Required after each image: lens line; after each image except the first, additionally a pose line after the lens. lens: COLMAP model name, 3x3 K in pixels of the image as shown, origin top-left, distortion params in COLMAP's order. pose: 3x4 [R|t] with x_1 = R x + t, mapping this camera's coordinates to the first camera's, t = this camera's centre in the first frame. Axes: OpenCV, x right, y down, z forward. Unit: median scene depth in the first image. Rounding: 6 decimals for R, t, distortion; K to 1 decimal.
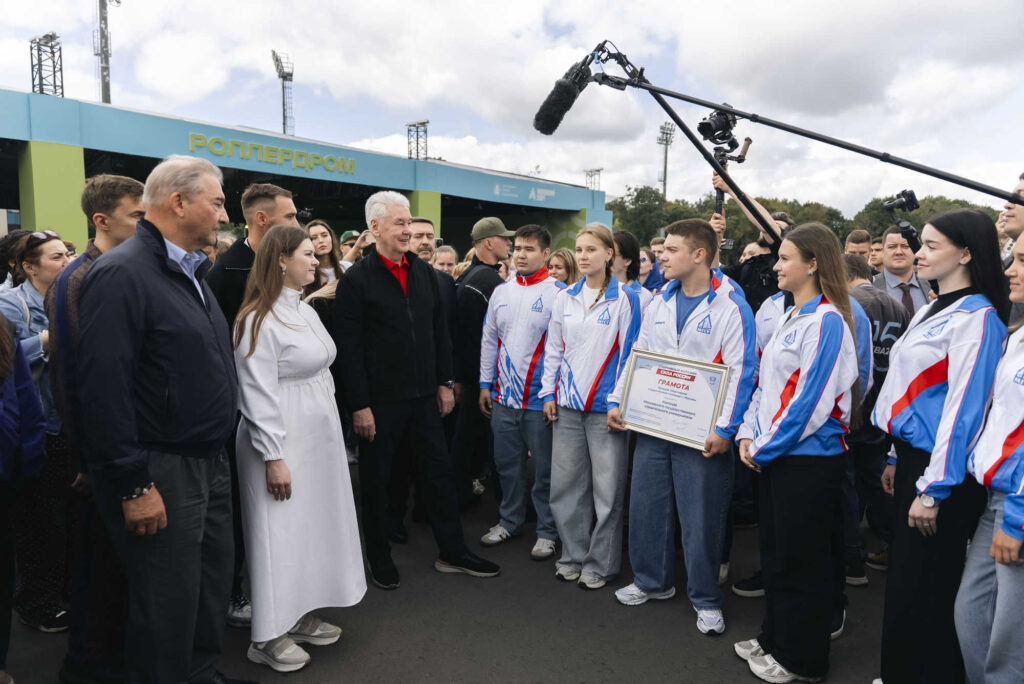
lens RADIAL K [[735.5, 0, 515.7], [0, 735.5, 356.7], [0, 0, 1]] dist [-0.008541, -0.006978]
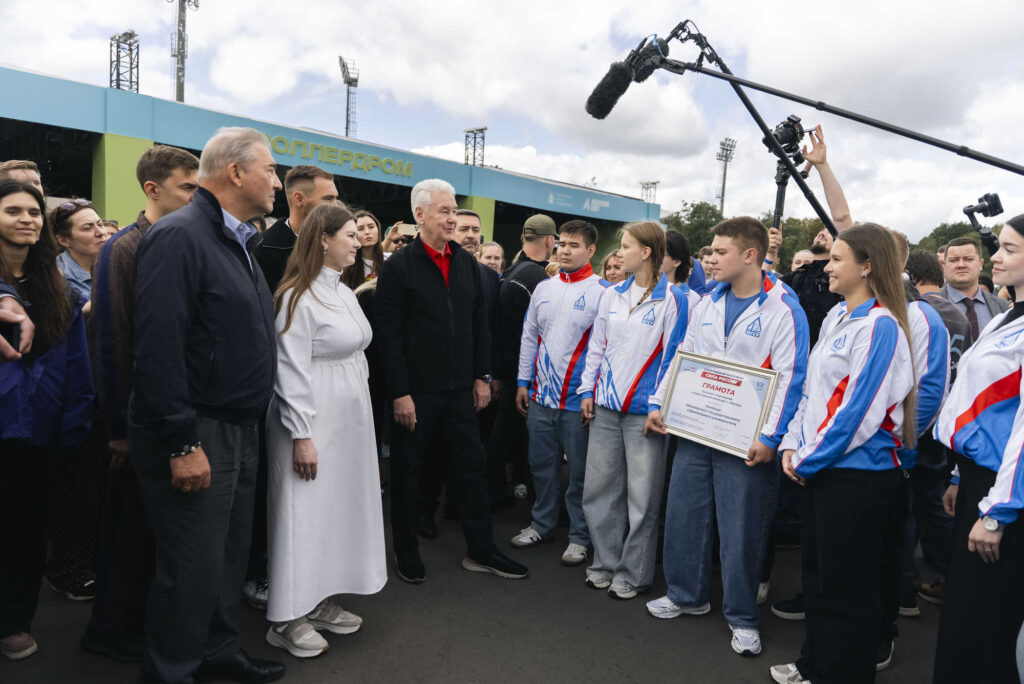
lens RADIAL K [[735.5, 0, 511.6], [0, 735.5, 348.3], [0, 0, 1]] dist [-0.008541, -0.006978]
pose [[0.996145, 0.050520, -0.071718, 0.011622], [-0.052531, 0.998269, -0.026436, 0.021599], [0.070259, 0.030101, 0.997075, 0.021516]]
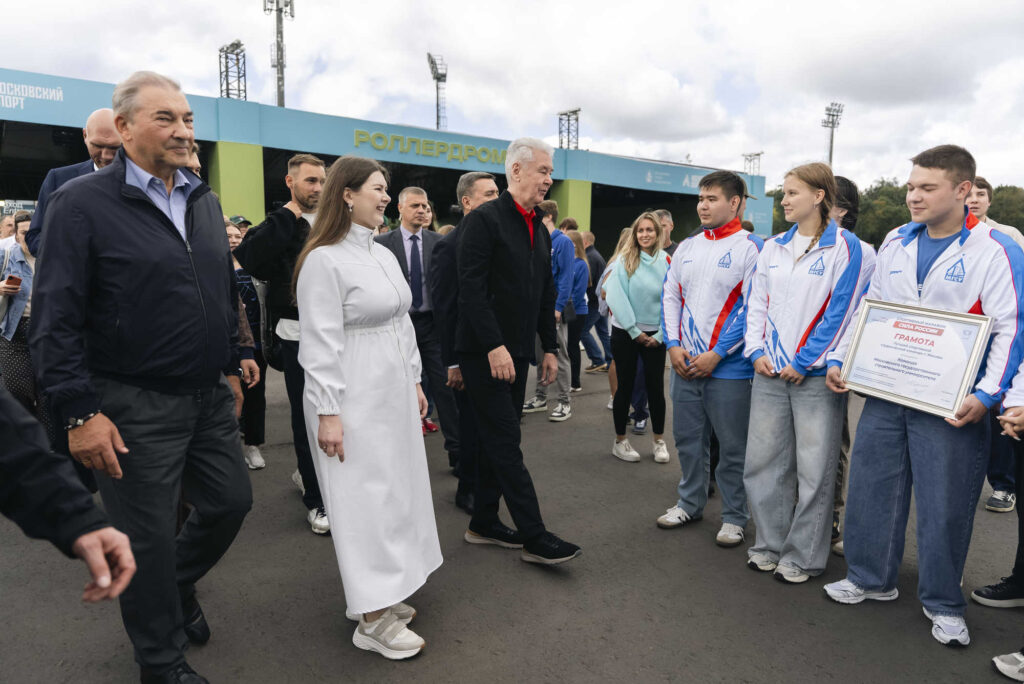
lens RADIAL K [[735.5, 0, 489.8], [0, 735.5, 345.5], [0, 0, 1]] dist [-0.008541, -0.006978]
pose [[0.975450, 0.013153, -0.219828, -0.058310], [-0.017339, 0.999703, -0.017121, 0.055703], [0.219537, 0.020512, 0.975388, 0.066185]]
